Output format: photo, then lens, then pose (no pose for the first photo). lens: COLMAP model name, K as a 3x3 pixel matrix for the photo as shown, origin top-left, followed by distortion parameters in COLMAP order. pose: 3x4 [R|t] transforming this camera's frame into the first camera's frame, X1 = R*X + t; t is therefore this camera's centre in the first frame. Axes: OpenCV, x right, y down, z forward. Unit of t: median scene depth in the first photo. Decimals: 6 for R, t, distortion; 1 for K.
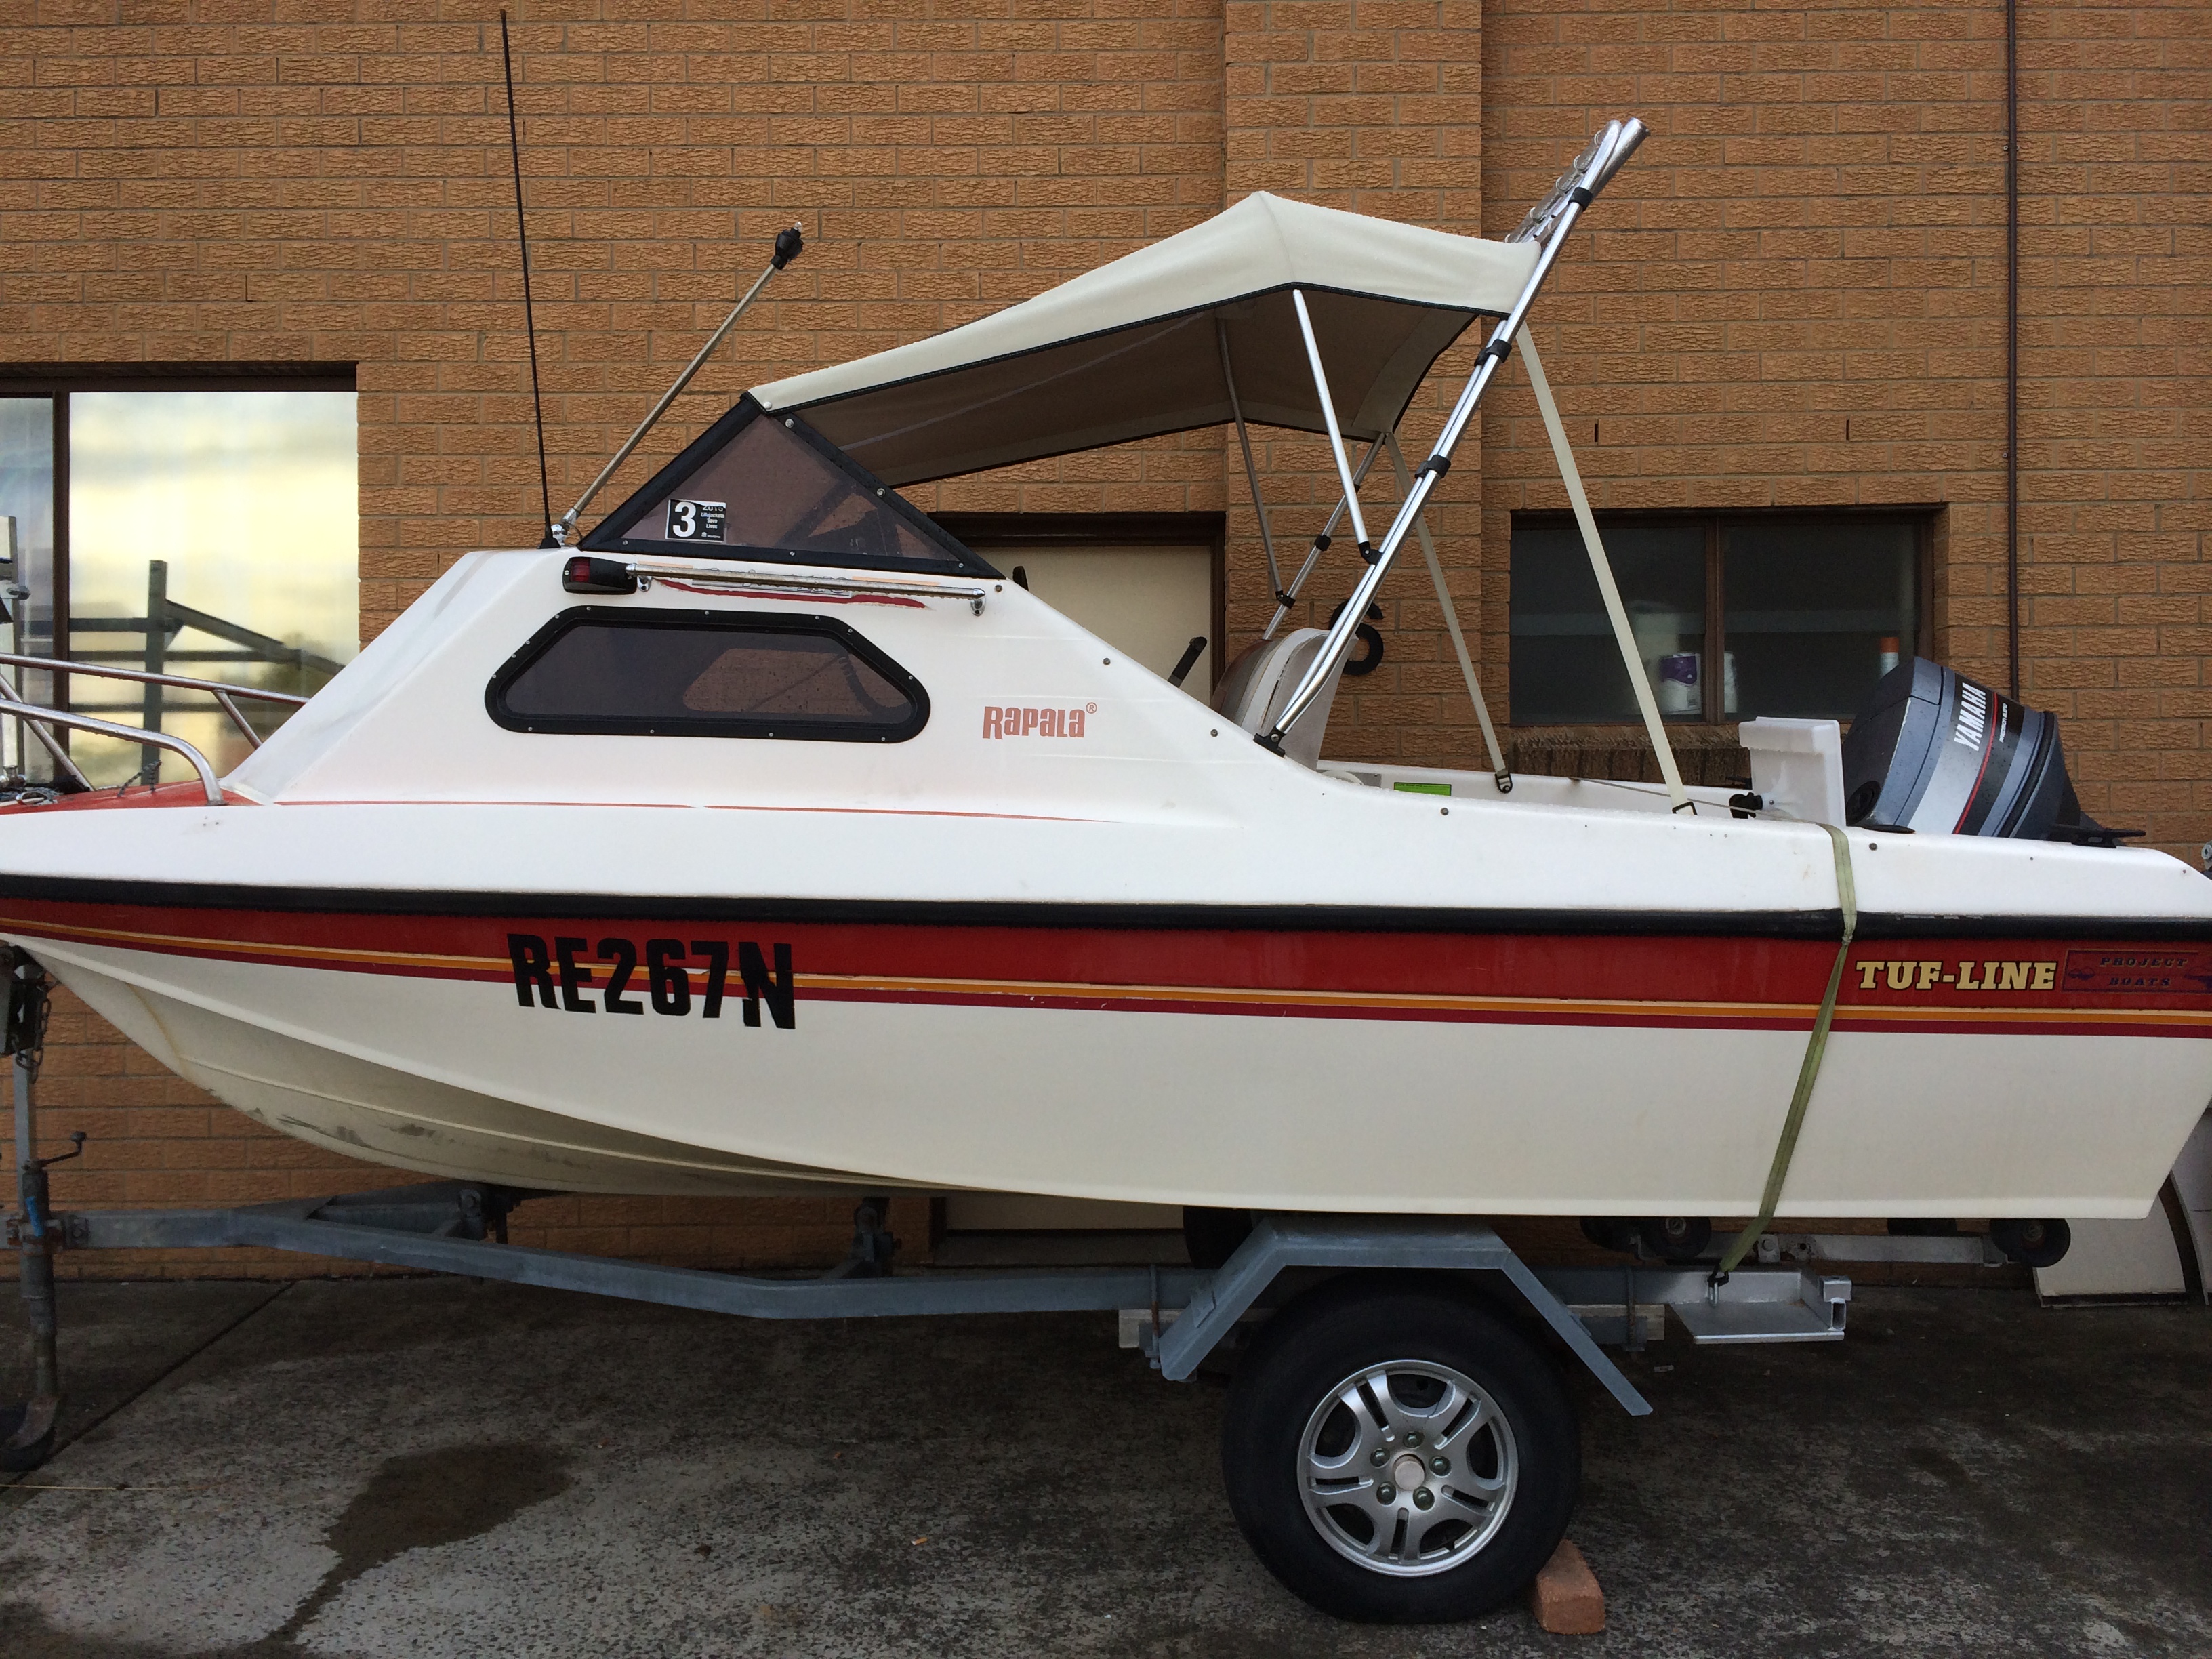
lens RADIAL K [[1901.5, 0, 1045.9], [0, 1901.5, 834.0], [0, 0, 1]] dist [0.091754, -0.122822]
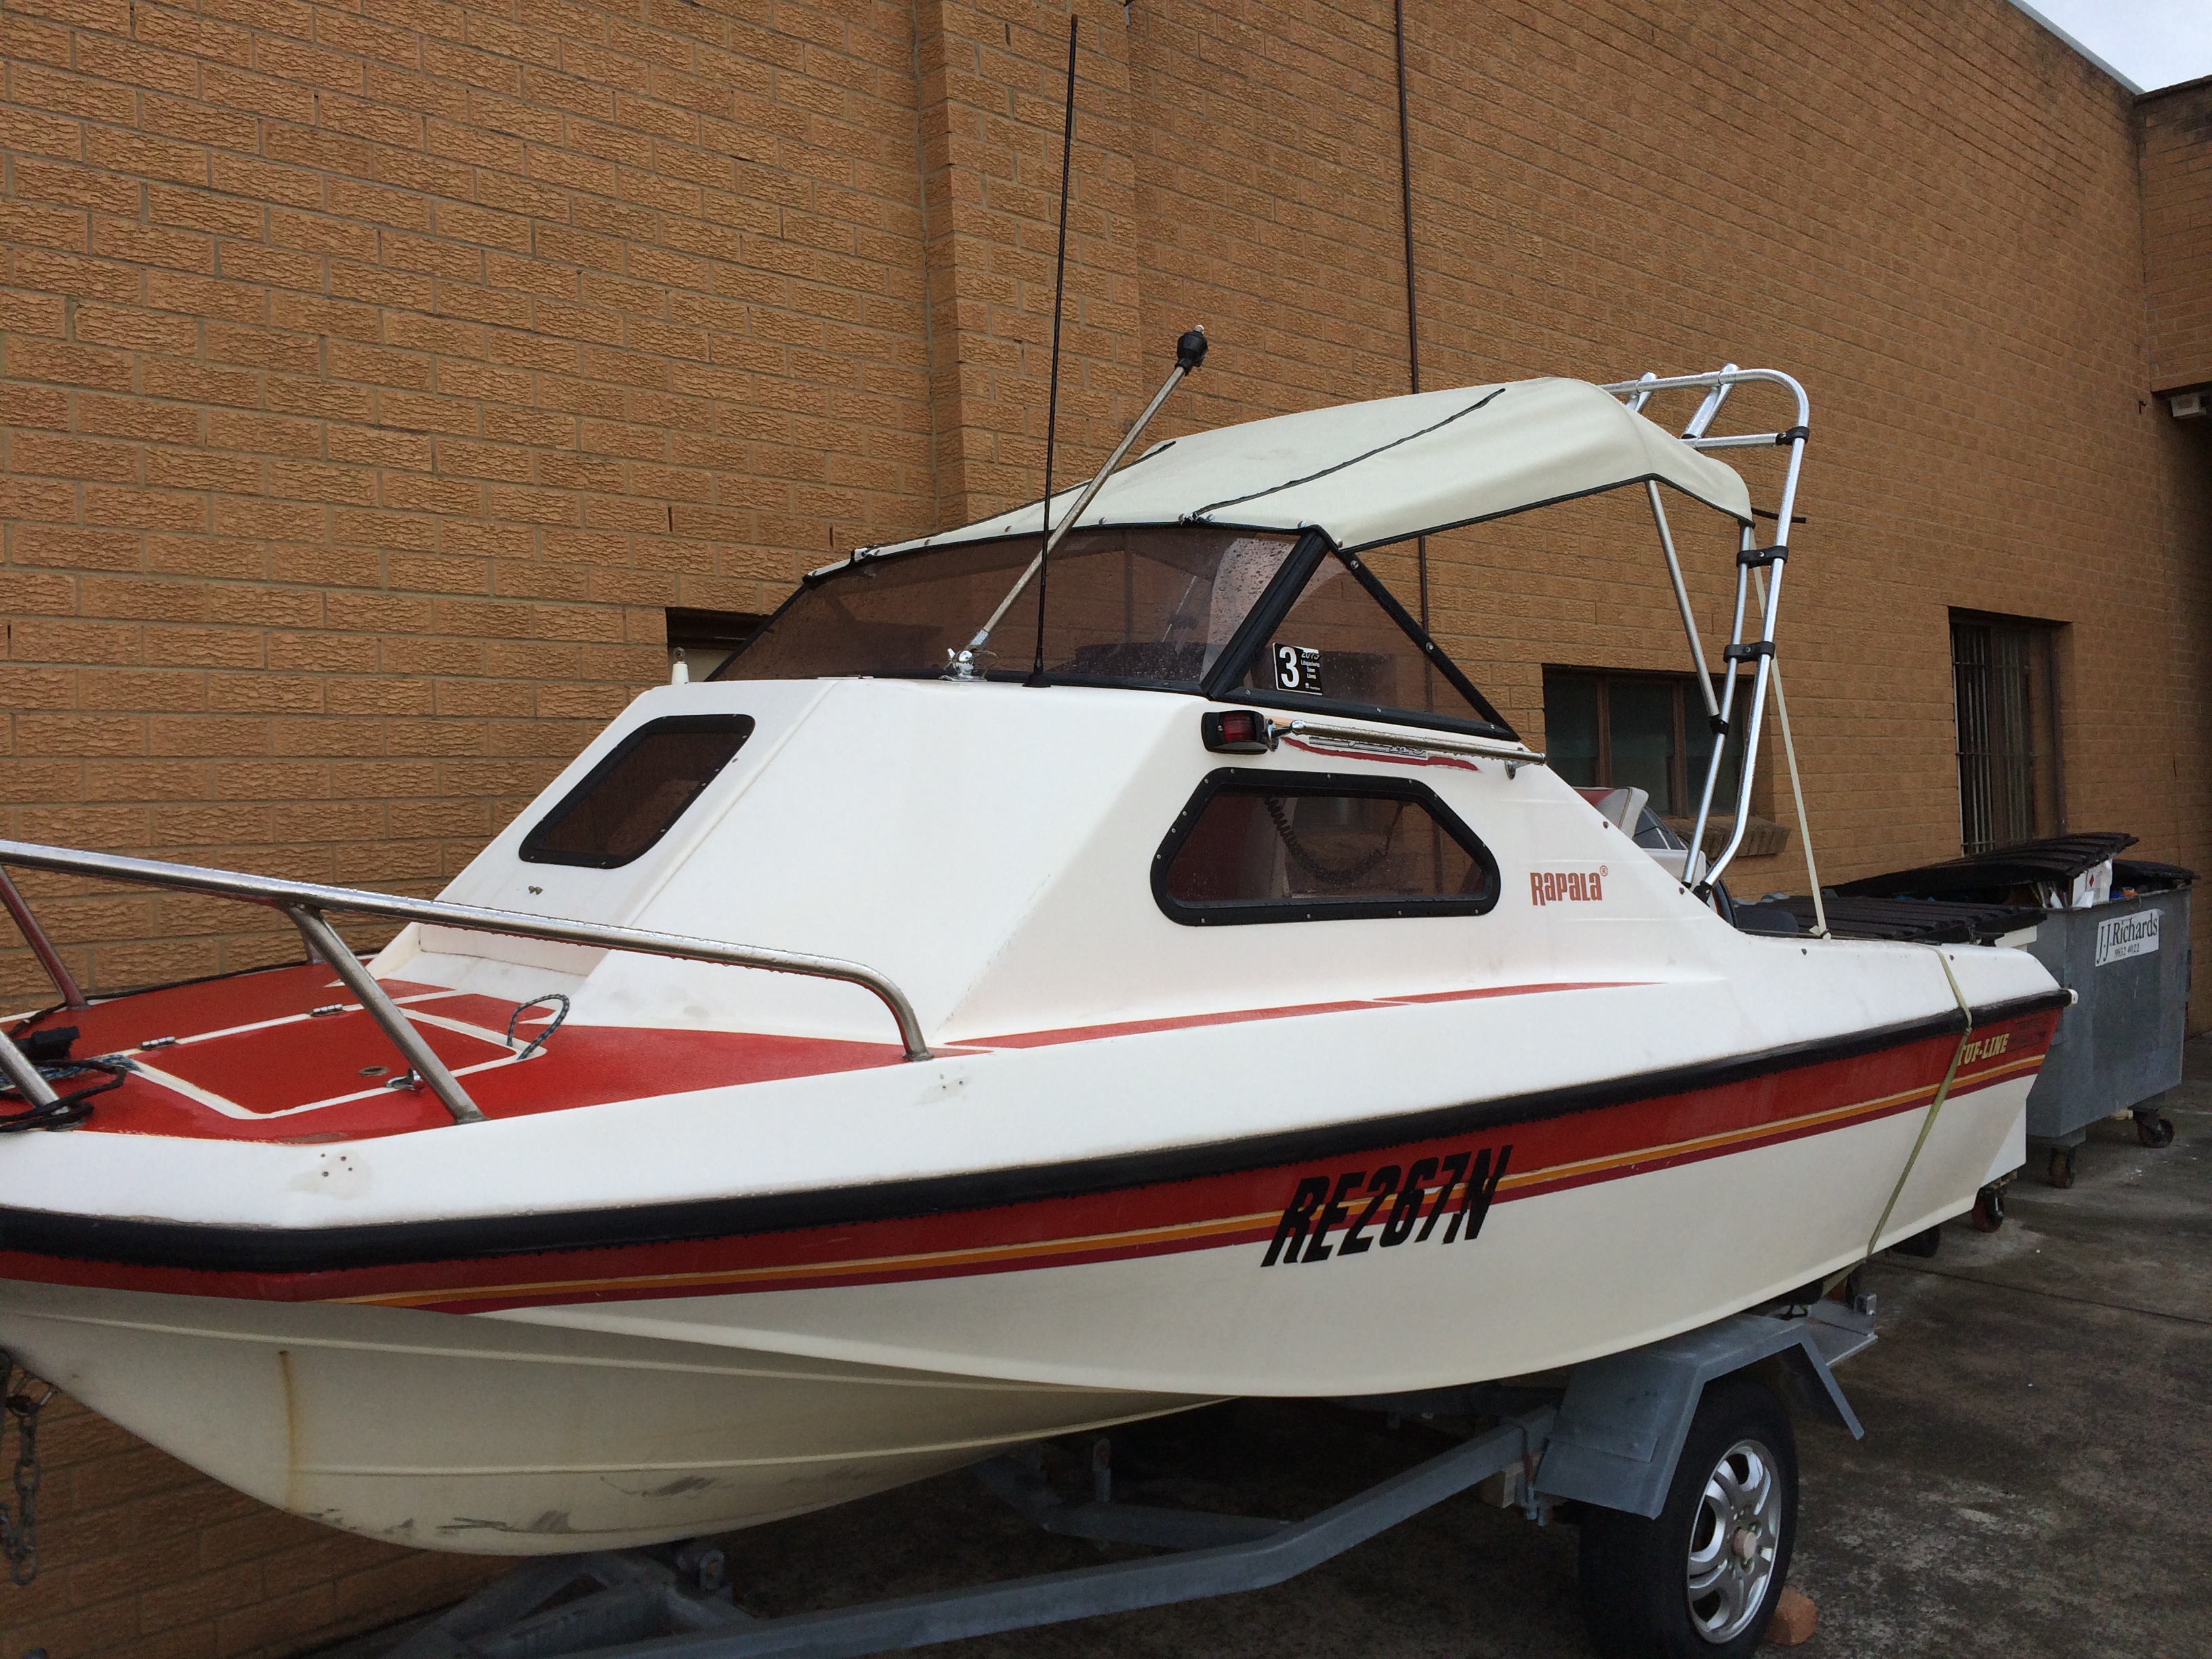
lens RADIAL K [[1901.5, 0, 1103.0], [0, 1901.5, 832.2], [0, 0, 1]] dist [0.091754, -0.122822]
pose [[0.699634, -0.022331, 0.714152, -0.530535], [0.045138, 0.998896, -0.012985, -0.051040], [-0.713074, 0.041320, 0.699870, 0.284336]]
